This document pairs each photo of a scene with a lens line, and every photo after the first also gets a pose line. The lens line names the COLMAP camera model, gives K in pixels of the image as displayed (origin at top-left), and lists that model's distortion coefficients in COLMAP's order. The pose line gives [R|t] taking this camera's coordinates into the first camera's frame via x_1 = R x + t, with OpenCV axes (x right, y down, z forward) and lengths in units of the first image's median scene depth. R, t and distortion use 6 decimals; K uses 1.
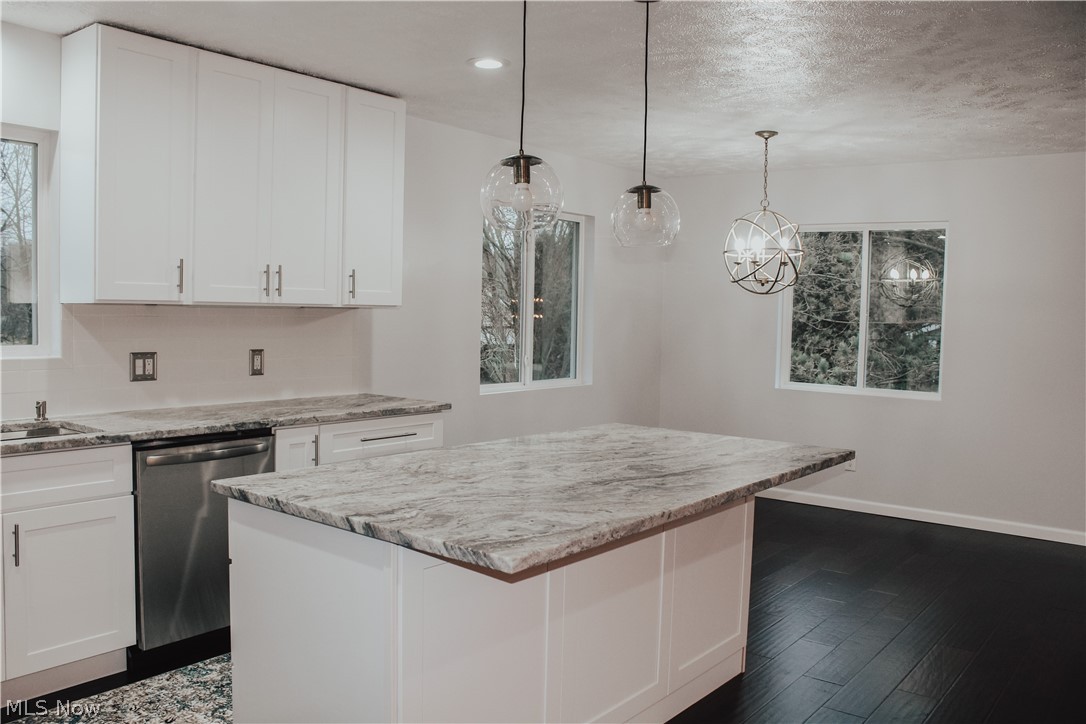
lens RADIAL K [[903.8, 0, 543.0], [0, 903.8, 362.0], [0, 0, 1]] dist [-0.183117, 0.189425]
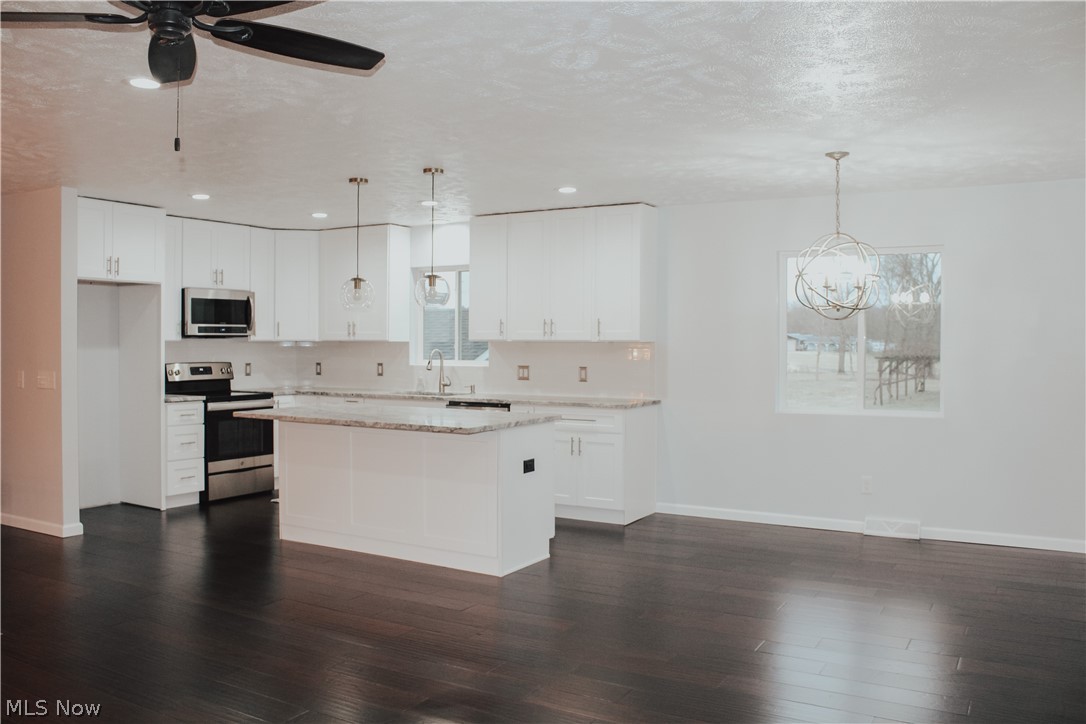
lens RADIAL K [[903.8, 0, 543.0], [0, 903.8, 362.0], [0, 0, 1]] dist [-0.183117, 0.189425]
pose [[0.130690, -0.000568, -0.991423, 1.436528], [-0.058620, 0.998246, -0.008299, -0.004390], [0.989689, 0.059202, 0.130427, 0.696375]]
